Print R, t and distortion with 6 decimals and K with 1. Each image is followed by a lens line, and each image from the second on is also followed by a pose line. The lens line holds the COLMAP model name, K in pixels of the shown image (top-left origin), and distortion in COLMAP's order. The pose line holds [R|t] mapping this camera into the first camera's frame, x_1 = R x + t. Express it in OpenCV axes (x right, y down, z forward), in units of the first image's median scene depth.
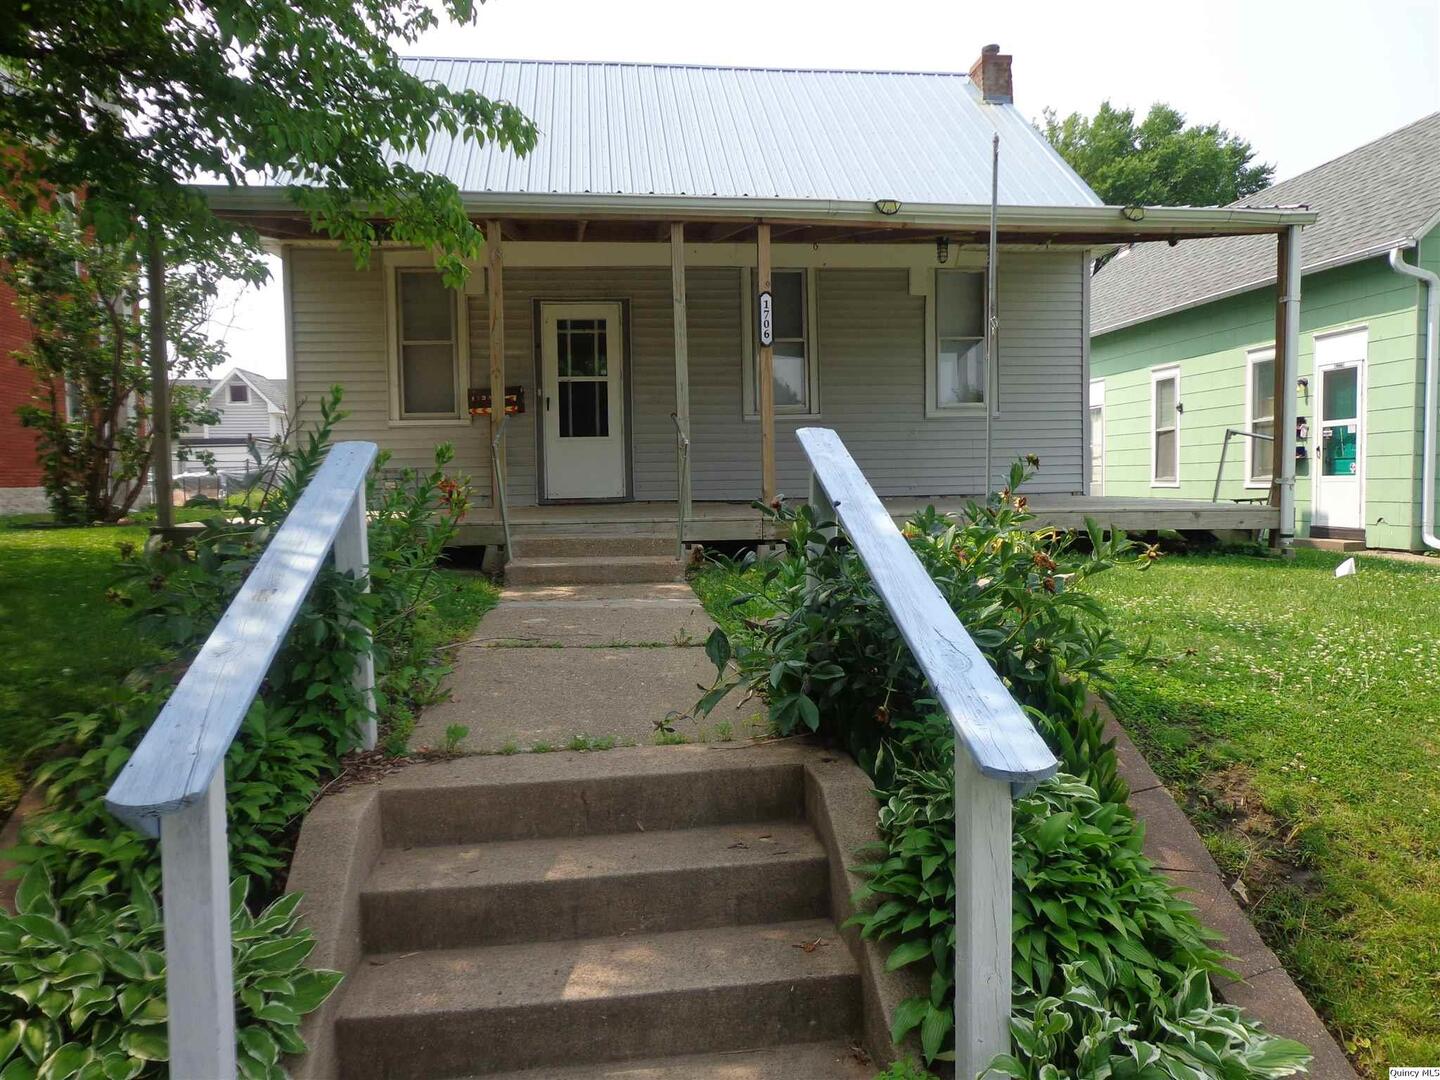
lens RADIAL K [[1065.9, 0, 721.7], [0, 1065.9, 539.9], [0, 0, 1]] dist [-0.000116, 0.010109]
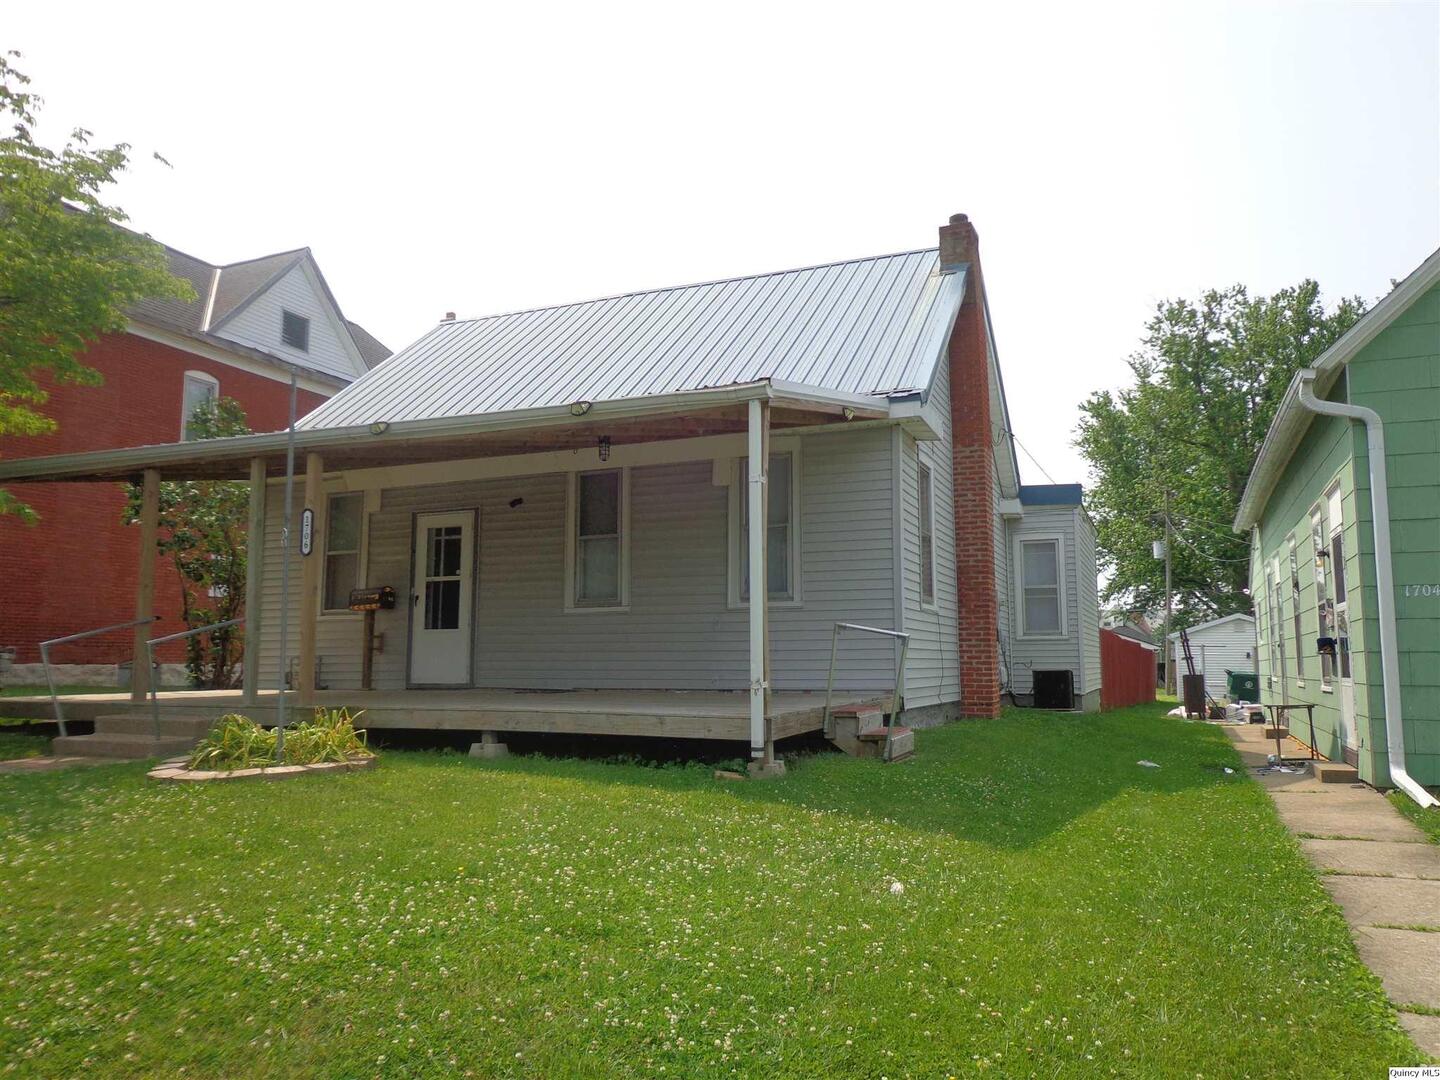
lens RADIAL K [[1065.9, 0, 720.9], [0, 1065.9, 542.2], [0, 0, 1]] dist [-0.000116, 0.010109]
pose [[0.867371, -0.041314, -0.495945, 0.691432], [-0.041742, 0.986997, -0.155224, -0.024885], [0.495909, 0.155338, 0.854368, 0.167896]]
